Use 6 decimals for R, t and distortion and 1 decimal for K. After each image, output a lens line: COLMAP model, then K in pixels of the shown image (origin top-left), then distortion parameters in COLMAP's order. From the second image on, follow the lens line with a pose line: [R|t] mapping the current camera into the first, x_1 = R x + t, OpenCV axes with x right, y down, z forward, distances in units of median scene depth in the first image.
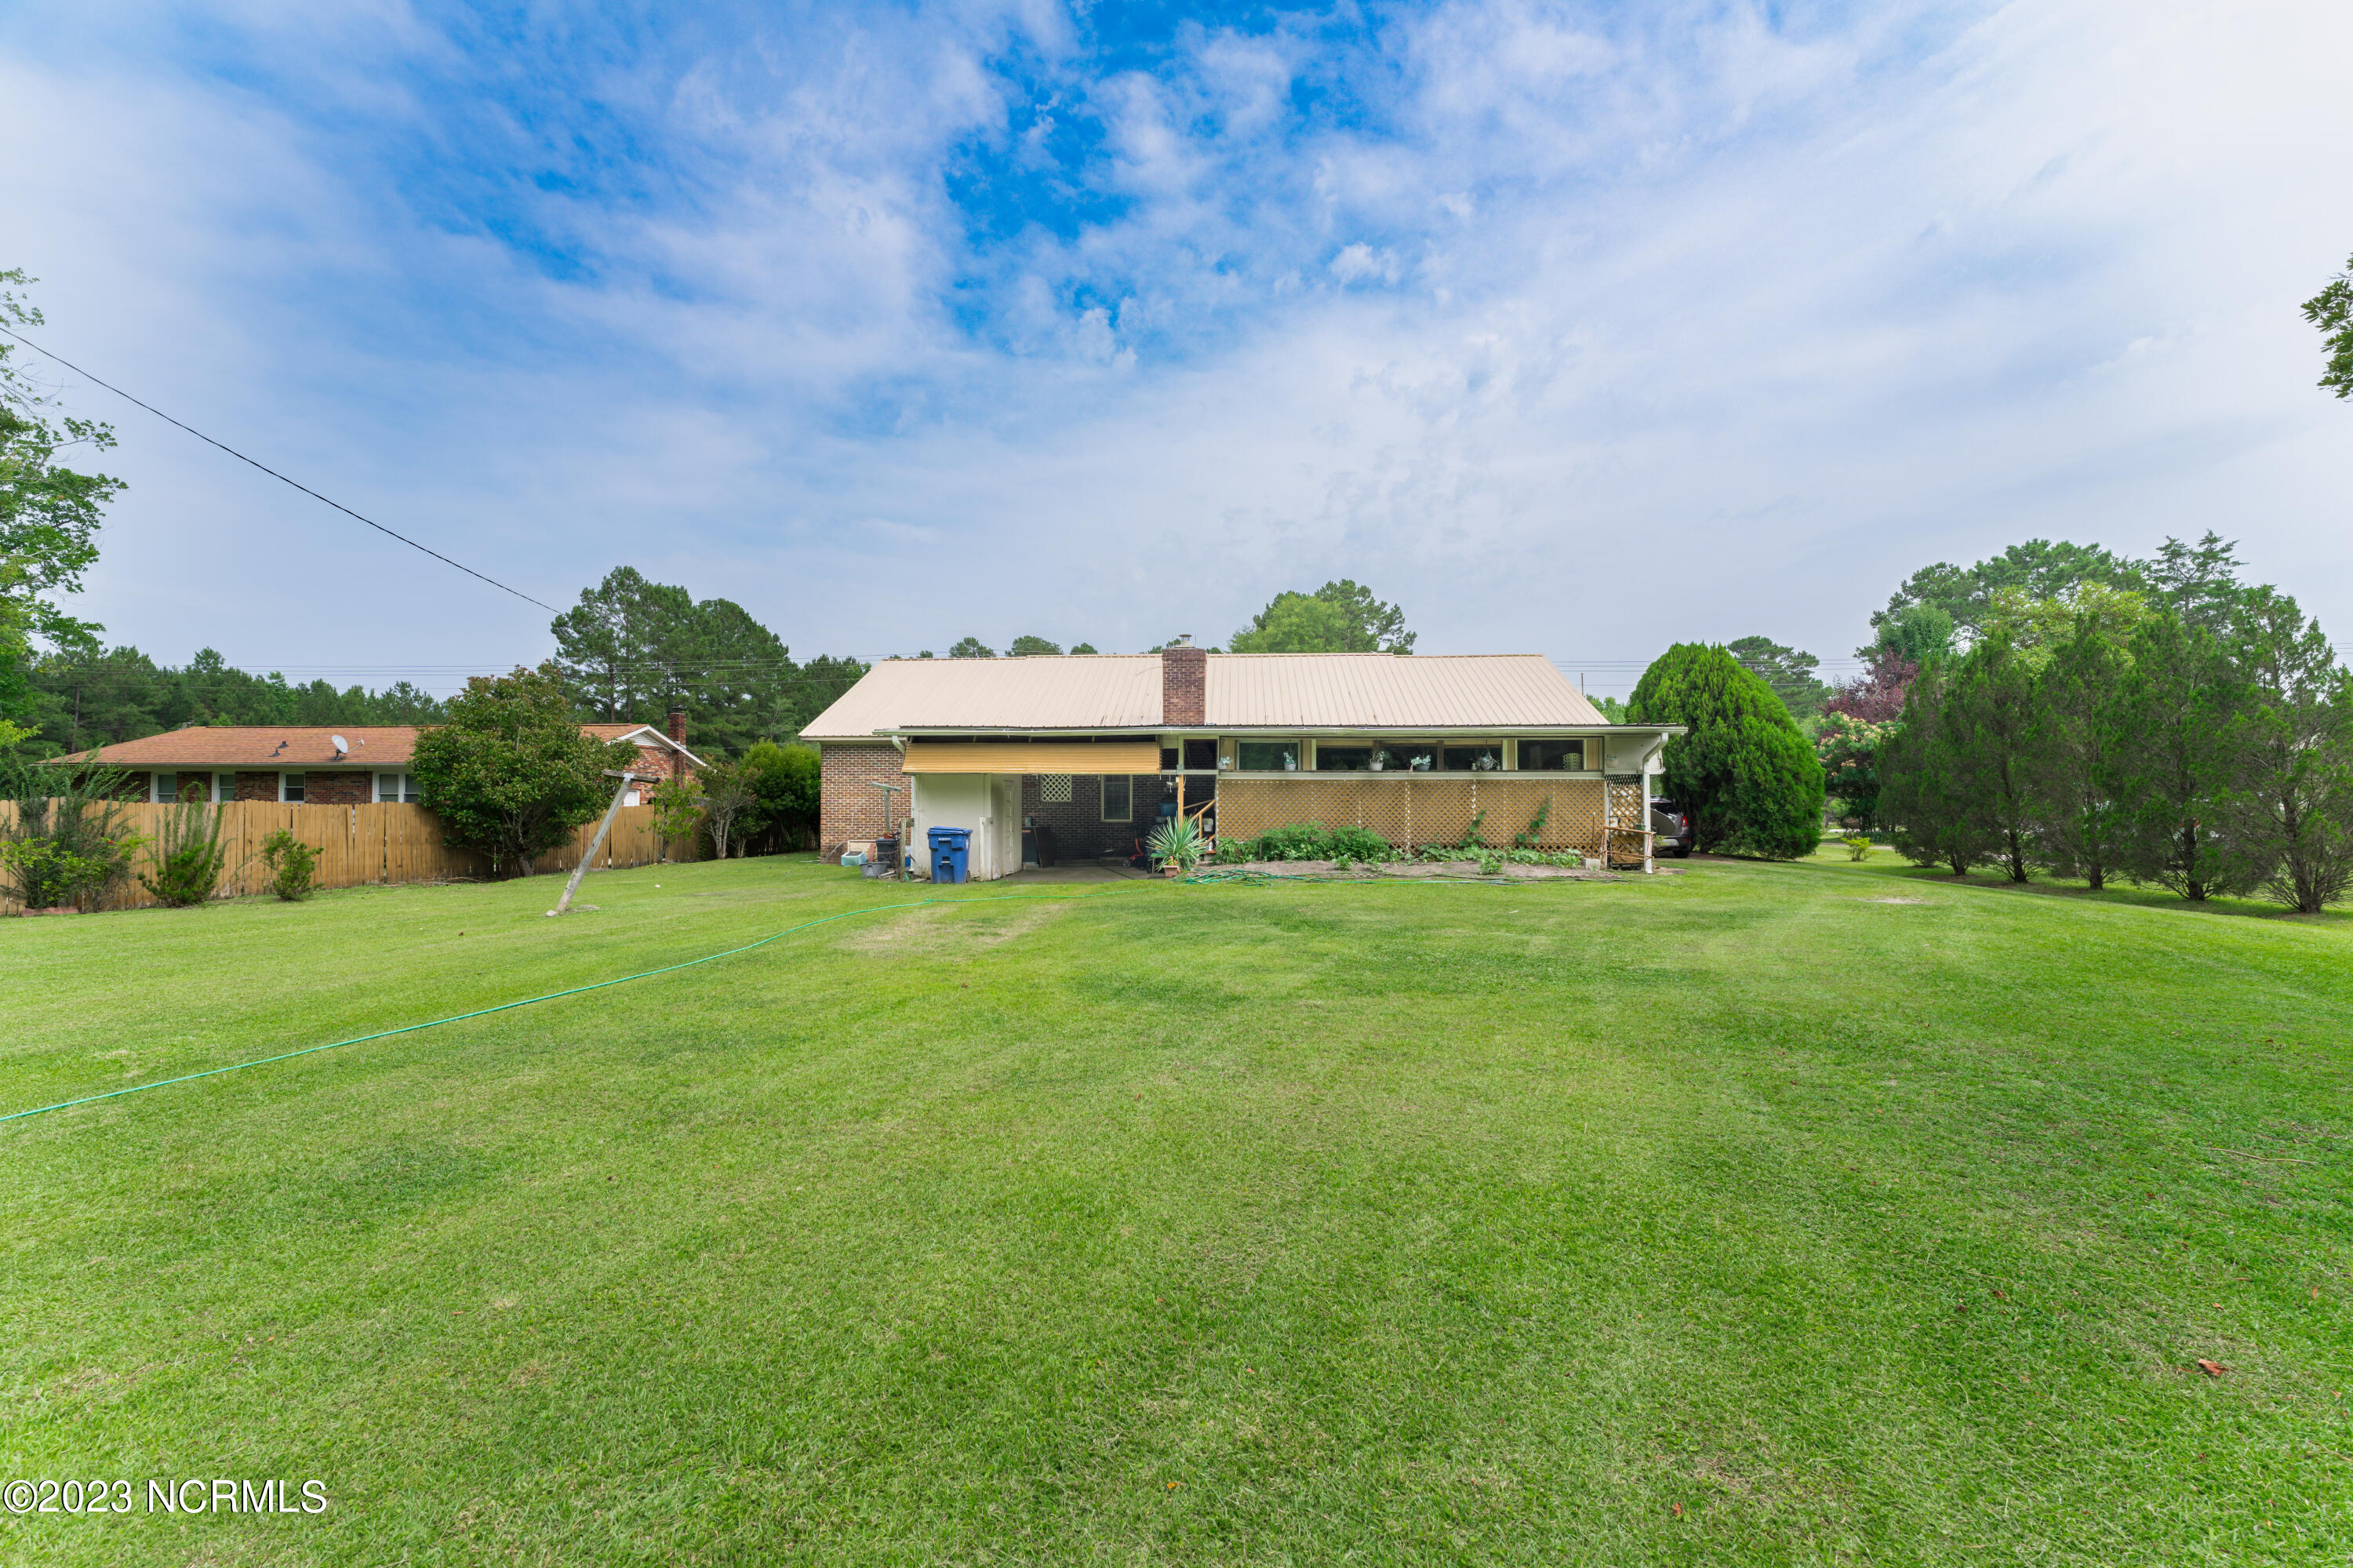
lens RADIAL K [[921.7, 0, 1180.5], [0, 921.7, 782.5], [0, 0, 1]] dist [0.002162, -0.000070]
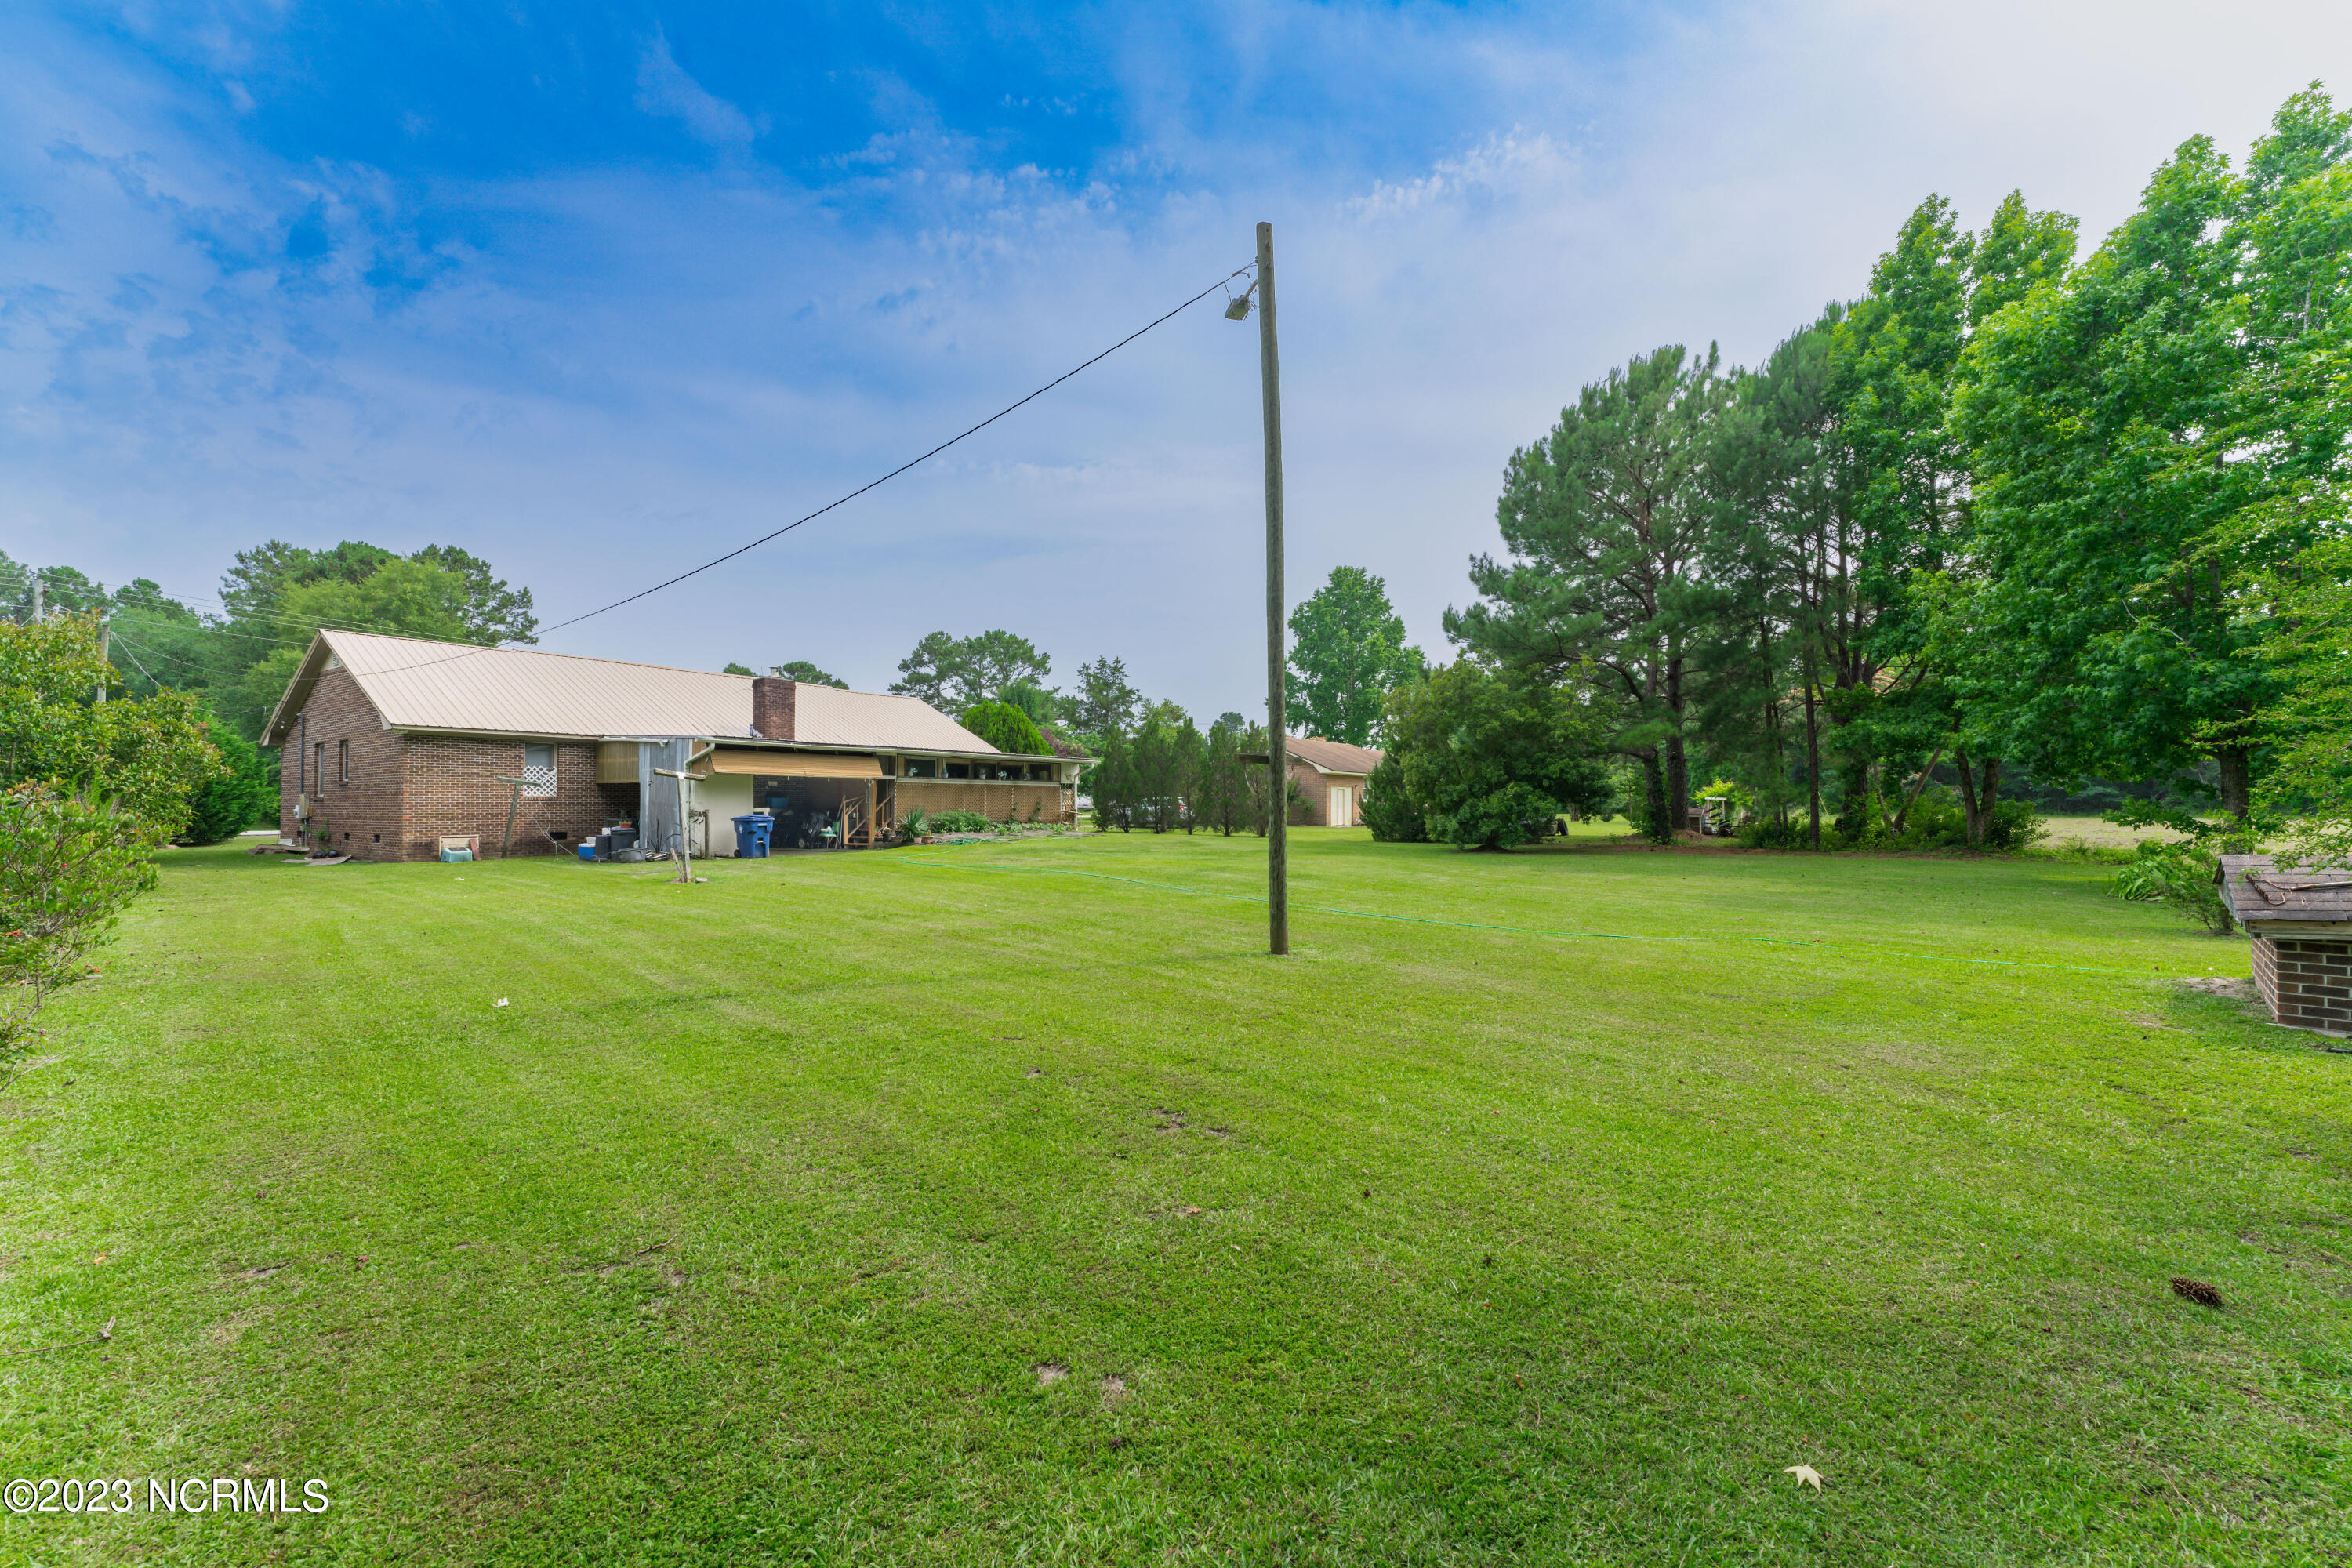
lens RADIAL K [[921.3, 0, 1168.3], [0, 921.3, 792.4], [0, 0, 1]] dist [0.002162, -0.000070]
pose [[0.520394, 0.007291, 0.853895, -0.795831], [-0.016955, 0.999855, 0.001795, 0.002637], [-0.853758, -0.015412, 0.520442, -0.145017]]
